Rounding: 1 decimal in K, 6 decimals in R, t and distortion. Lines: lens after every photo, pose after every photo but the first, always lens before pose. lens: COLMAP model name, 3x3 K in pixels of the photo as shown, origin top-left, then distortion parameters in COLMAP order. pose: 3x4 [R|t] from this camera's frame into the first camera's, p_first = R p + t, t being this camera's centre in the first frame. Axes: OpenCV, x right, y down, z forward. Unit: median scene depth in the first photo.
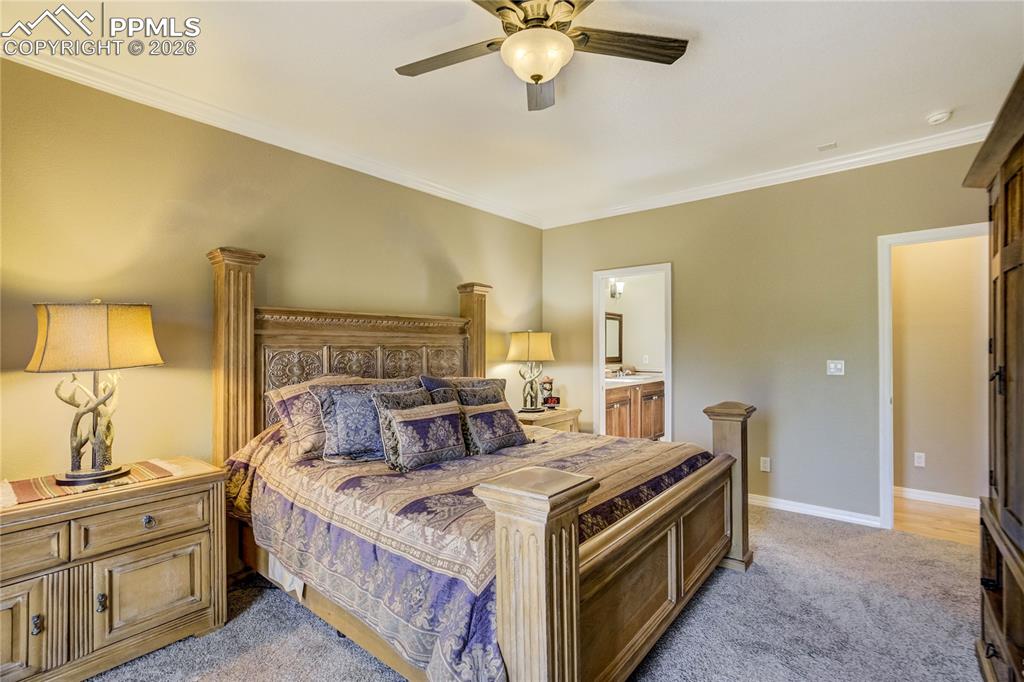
lens RADIAL K [[481.7, 0, 523.4], [0, 481.7, 347.0], [0, 0, 1]] dist [-0.050107, 0.030291]
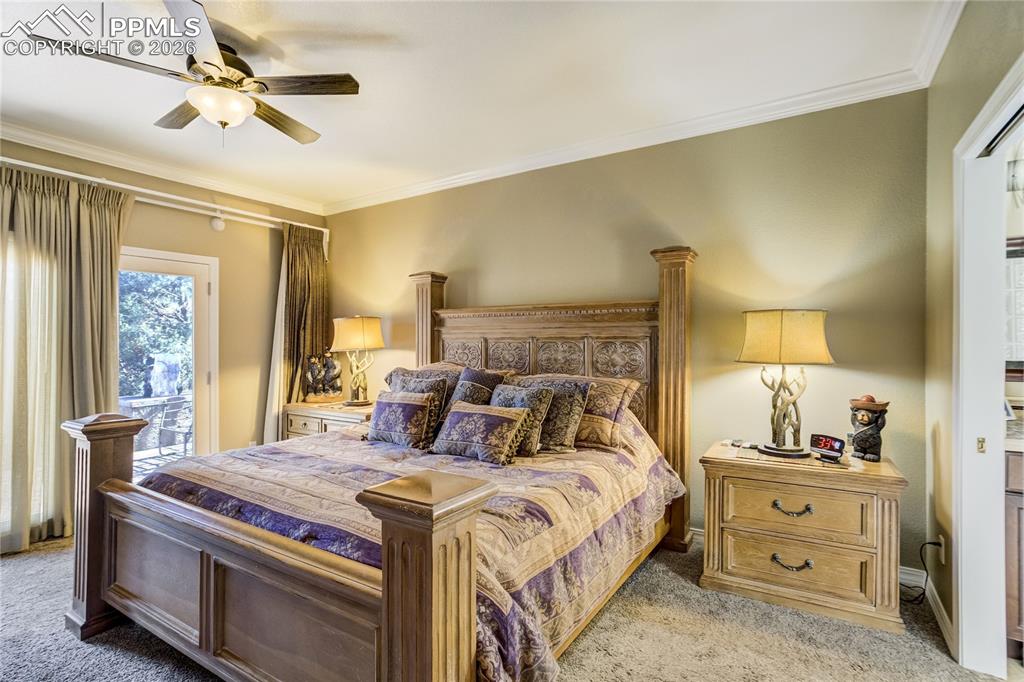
lens RADIAL K [[481.7, 0, 523.4], [0, 481.7, 347.0], [0, 0, 1]] dist [-0.050107, 0.030291]
pose [[0.133719, 0.010633, -0.990962, 0.522673], [0.000219, 0.999942, 0.010759, 0.005344], [0.991019, -0.001655, 0.133709, 0.636601]]
